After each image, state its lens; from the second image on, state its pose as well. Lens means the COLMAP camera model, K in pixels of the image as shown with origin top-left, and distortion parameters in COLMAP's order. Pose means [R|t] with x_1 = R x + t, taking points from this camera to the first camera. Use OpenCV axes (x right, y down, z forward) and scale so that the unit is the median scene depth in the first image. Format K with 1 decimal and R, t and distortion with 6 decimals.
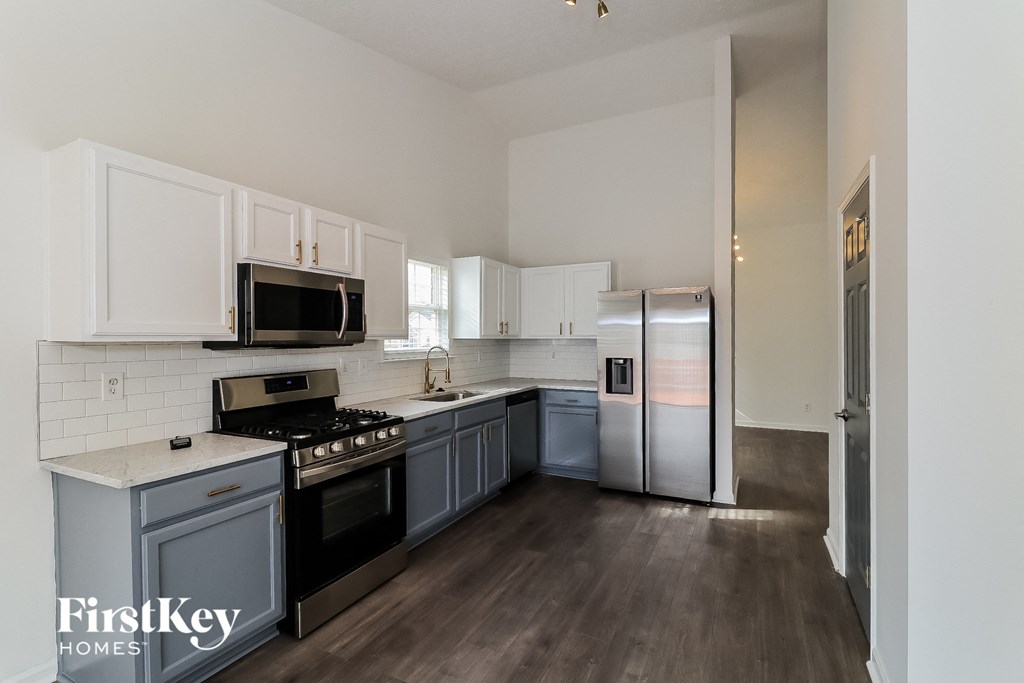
lens RADIAL K [[474.7, 0, 512.0], [0, 474.7, 341.5], [0, 0, 1]] dist [0.002383, 0.000190]
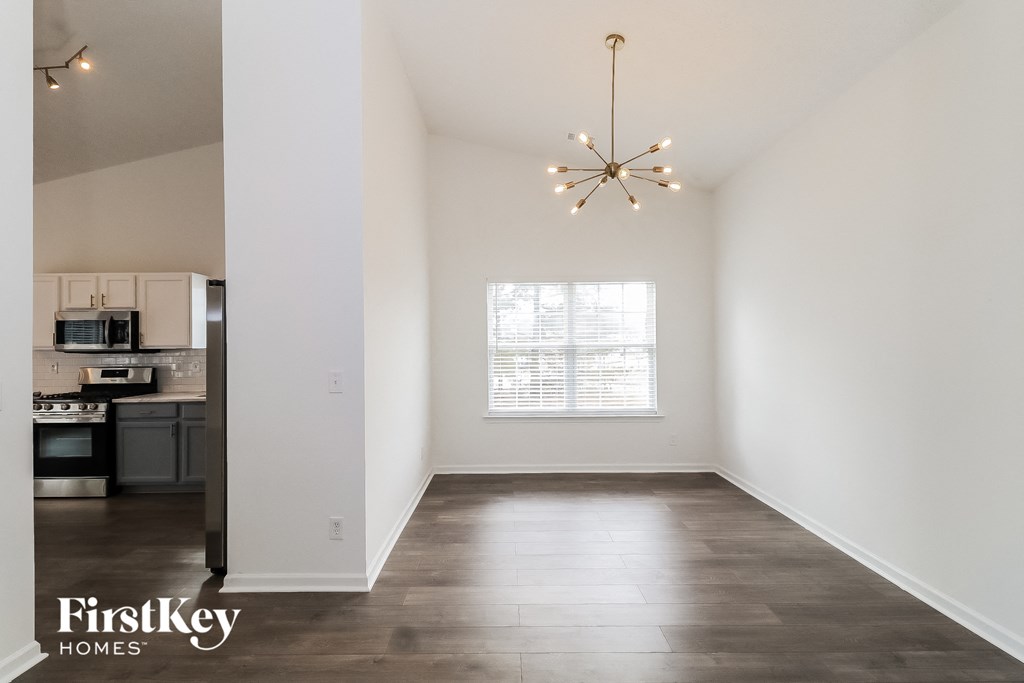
lens RADIAL K [[474.7, 0, 512.0], [0, 474.7, 341.5], [0, 0, 1]] dist [0.002383, 0.000190]
pose [[0.462481, -0.005052, -0.886615, 2.018983], [0.000611, 0.999985, -0.005379, -0.022509], [0.886629, 0.001946, 0.462478, 1.670228]]
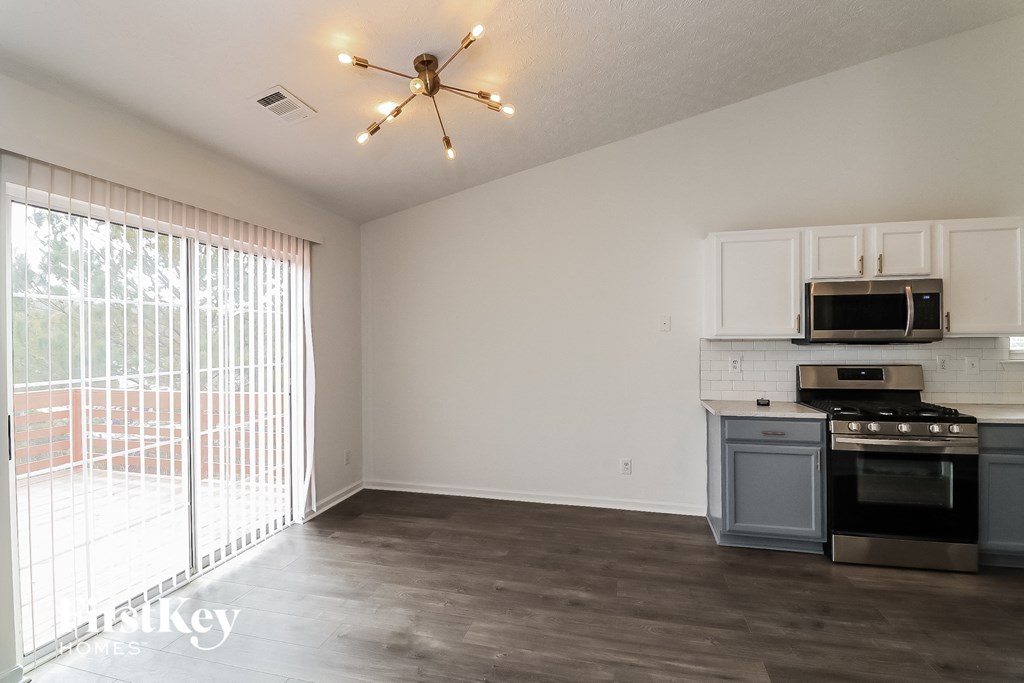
lens RADIAL K [[488.8, 0, 493.8], [0, 488.8, 337.9], [0, 0, 1]] dist [0.010530, -0.016119]
pose [[0.212226, 0.003205, -0.977215, 0.607399], [-0.000661, 0.999995, 0.003136, -0.006333], [0.977220, -0.000020, 0.212227, -0.196541]]
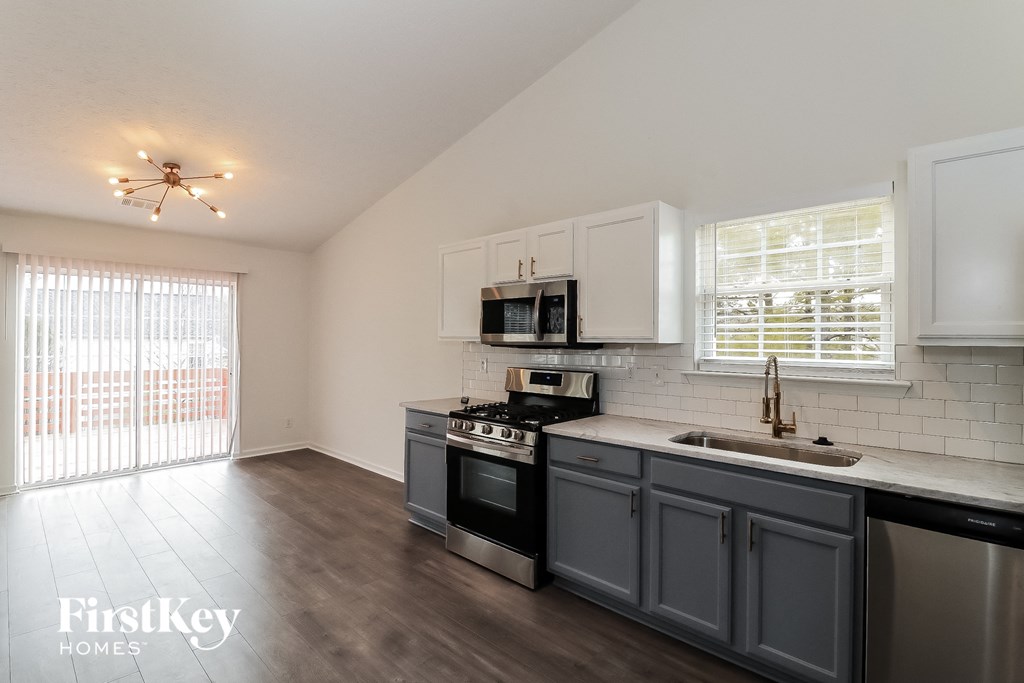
lens RADIAL K [[488.8, 0, 493.8], [0, 488.8, 337.9], [0, 0, 1]] dist [0.010530, -0.016119]
pose [[-0.308521, -0.002846, -0.951213, 0.807955], [-0.012199, 0.999925, 0.000964, -0.013409], [0.951139, 0.011901, -0.308532, 1.395944]]
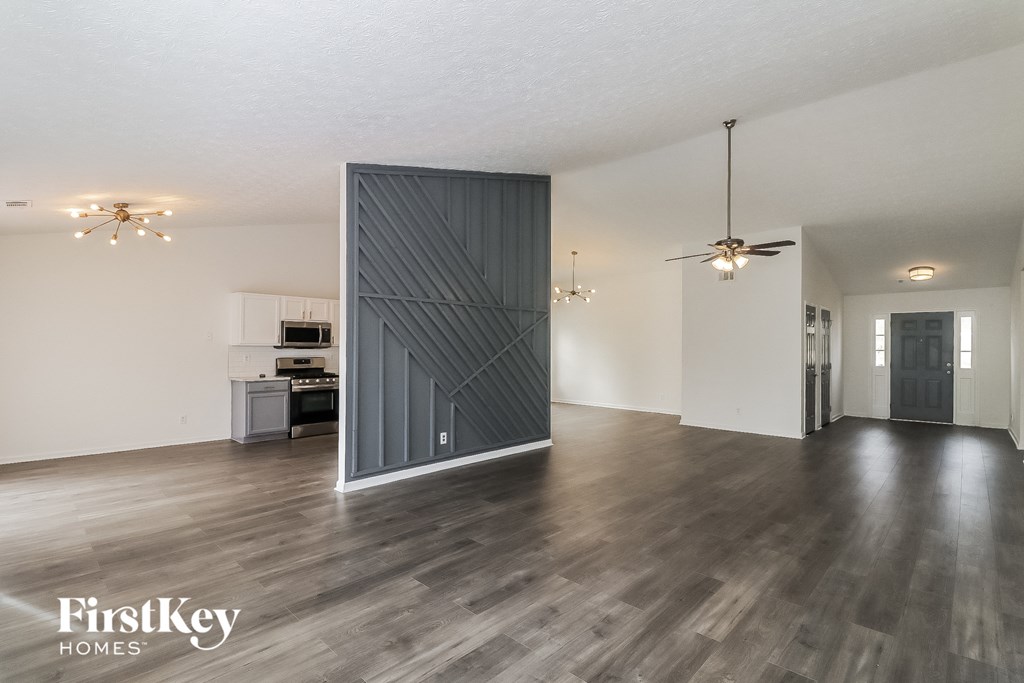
lens RADIAL K [[474.7, 0, 512.0], [0, 474.7, 341.5], [0, 0, 1]] dist [0.002383, 0.000190]
pose [[0.961550, 0.006083, -0.274564, 1.647413], [-0.011565, 0.999765, -0.018355, 0.009963], [0.274388, 0.020824, 0.961394, -1.502783]]
